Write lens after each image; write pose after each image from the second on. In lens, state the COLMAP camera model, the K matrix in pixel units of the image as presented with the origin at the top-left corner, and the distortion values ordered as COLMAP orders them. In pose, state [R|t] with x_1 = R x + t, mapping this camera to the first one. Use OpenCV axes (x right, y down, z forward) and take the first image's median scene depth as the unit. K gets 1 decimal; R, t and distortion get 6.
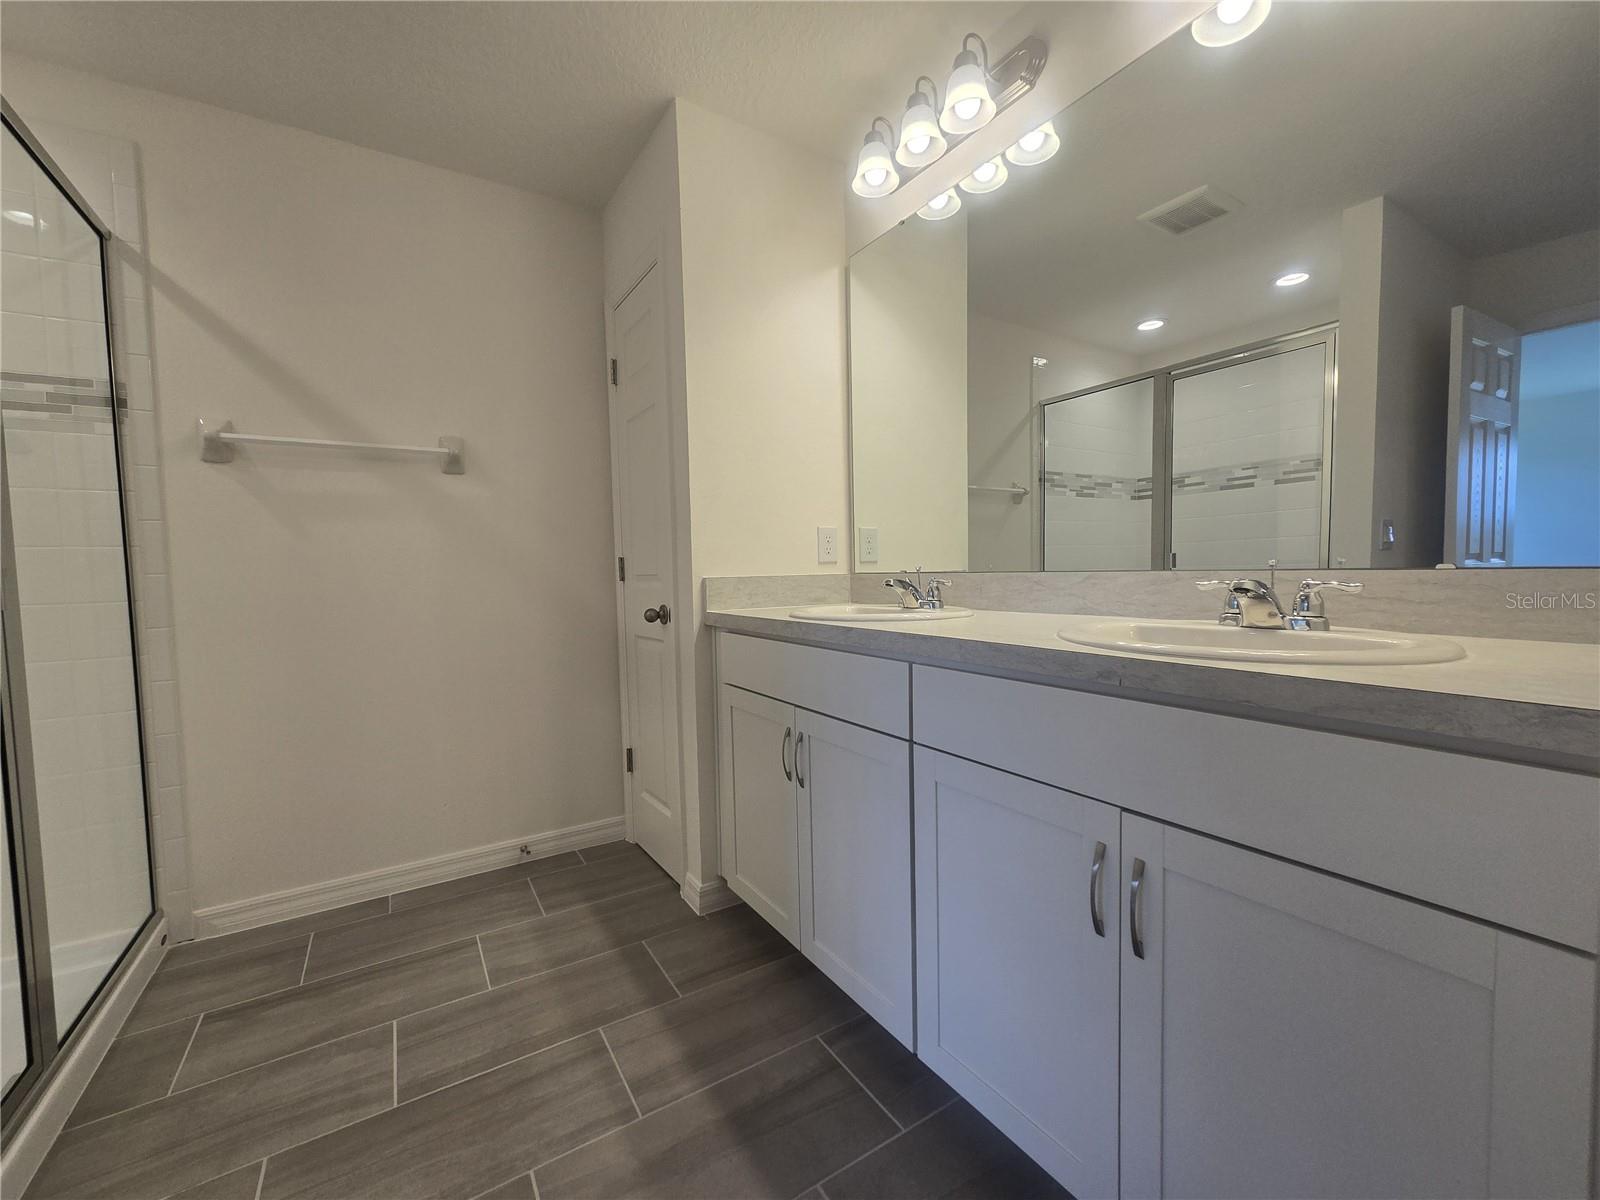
lens RADIAL K [[658.2, 0, 809.4], [0, 658.2, 596.3], [0, 0, 1]] dist [-0.003933, 0.002529]
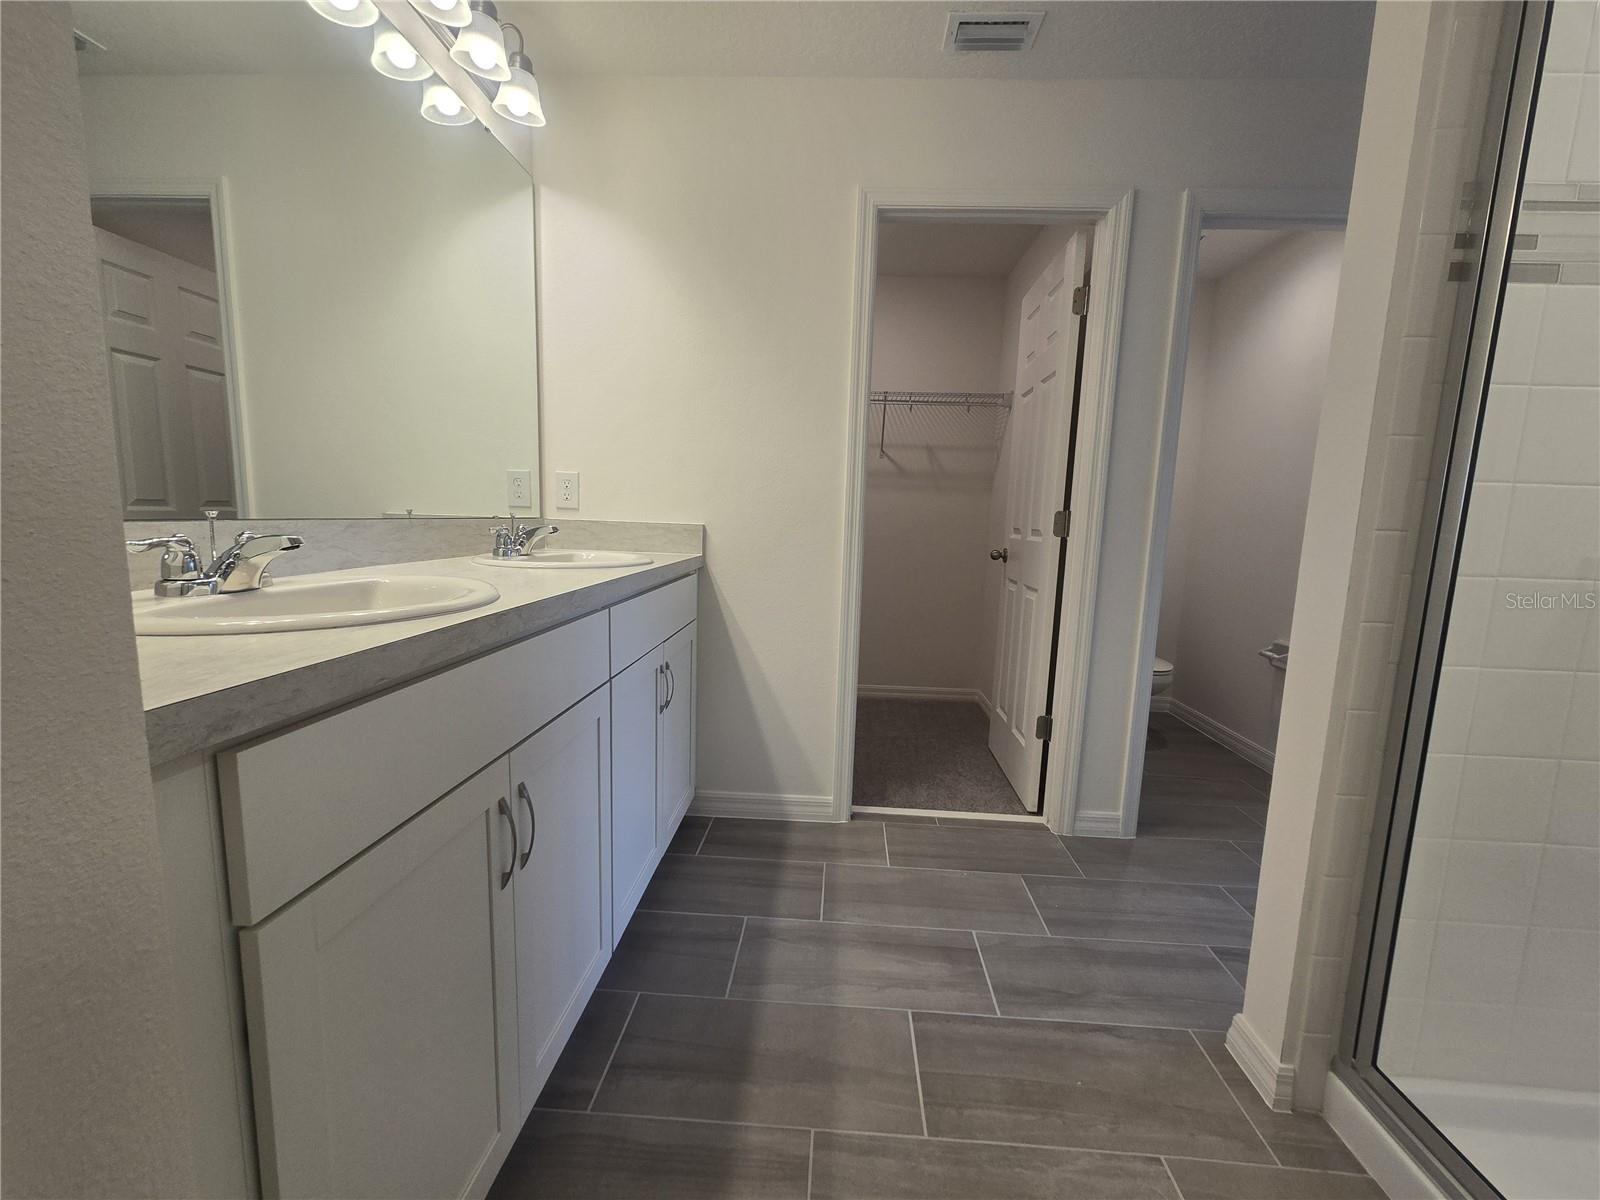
lens RADIAL K [[658.2, 0, 804.4], [0, 658.2, 605.8], [0, 0, 1]] dist [-0.003933, 0.002529]
pose [[-0.809220, -0.085586, 0.581238, -0.670534], [0.014481, 0.986126, 0.165366, -0.067350], [-0.587327, 0.142234, -0.796754, 1.530245]]
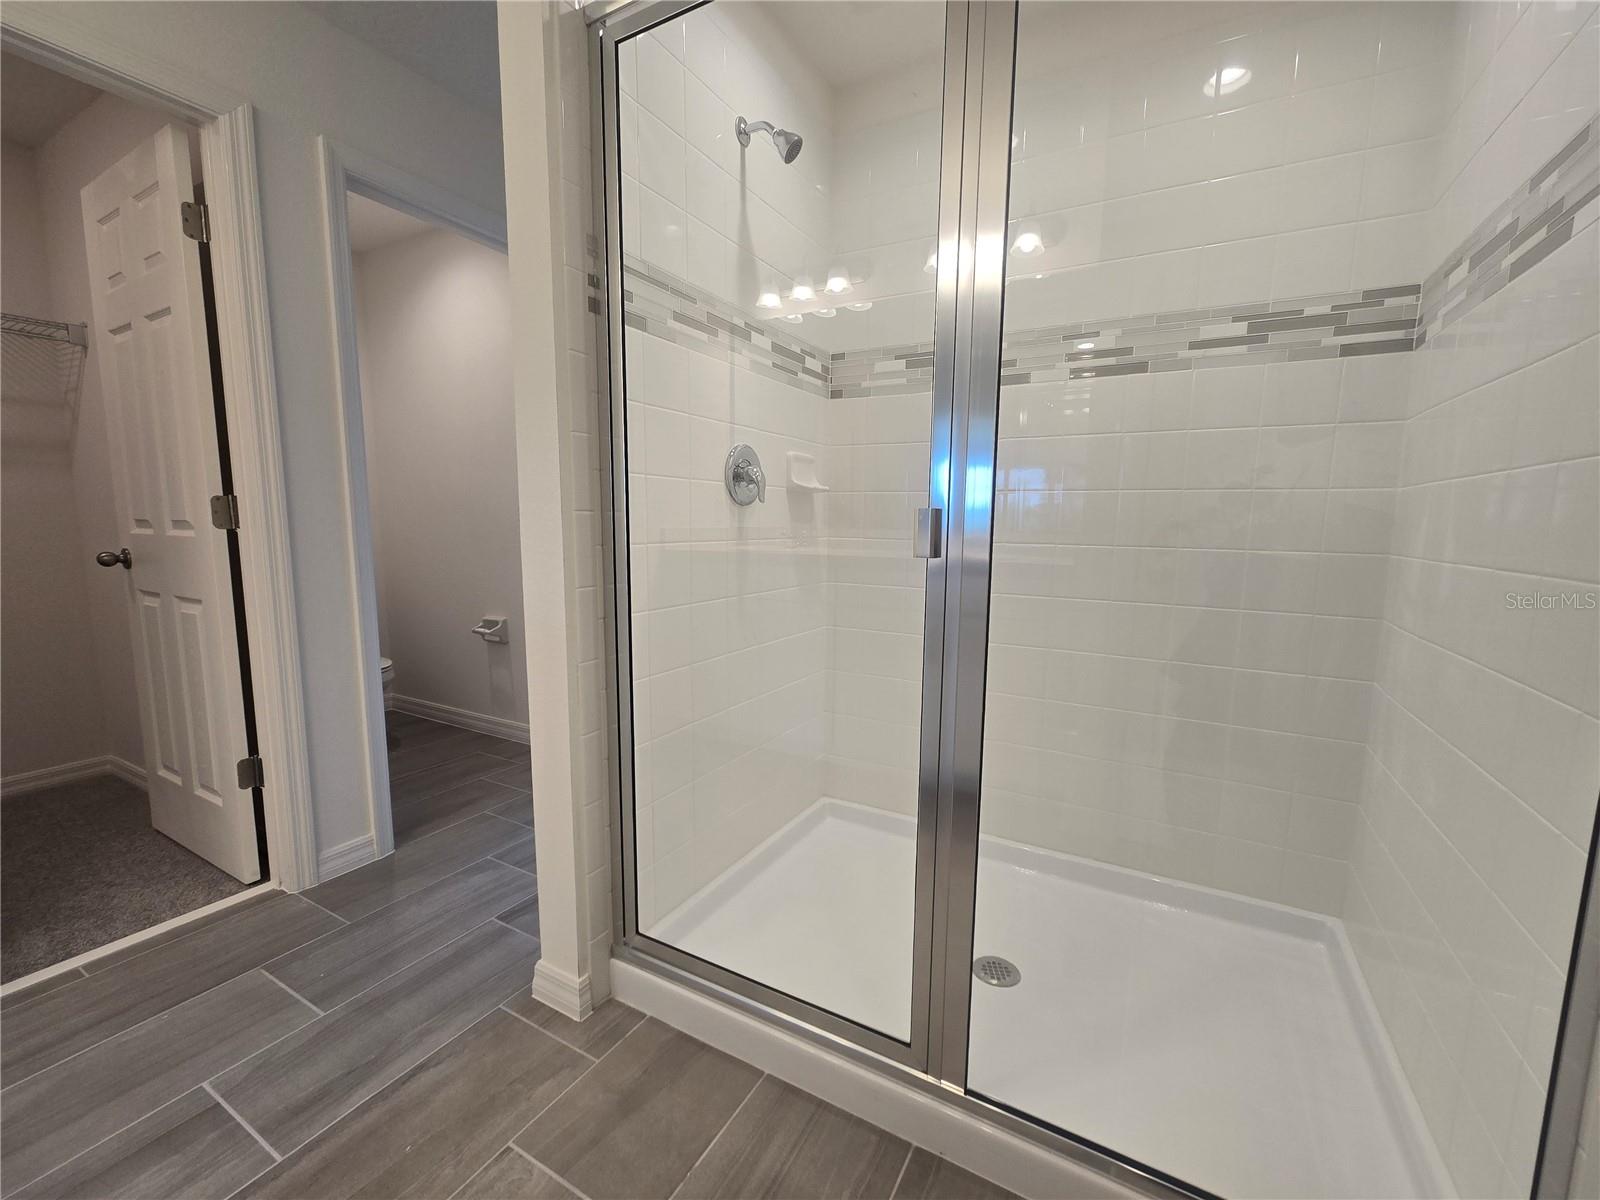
lens RADIAL K [[658.2, 0, 806.0], [0, 658.2, 605.2], [0, 0, 1]] dist [-0.003933, 0.002529]
pose [[-0.882155, 0.070098, -0.465713, -0.603929], [-0.016738, 0.983570, 0.179751, -0.057878], [0.470661, 0.166364, -0.866488, 1.481879]]
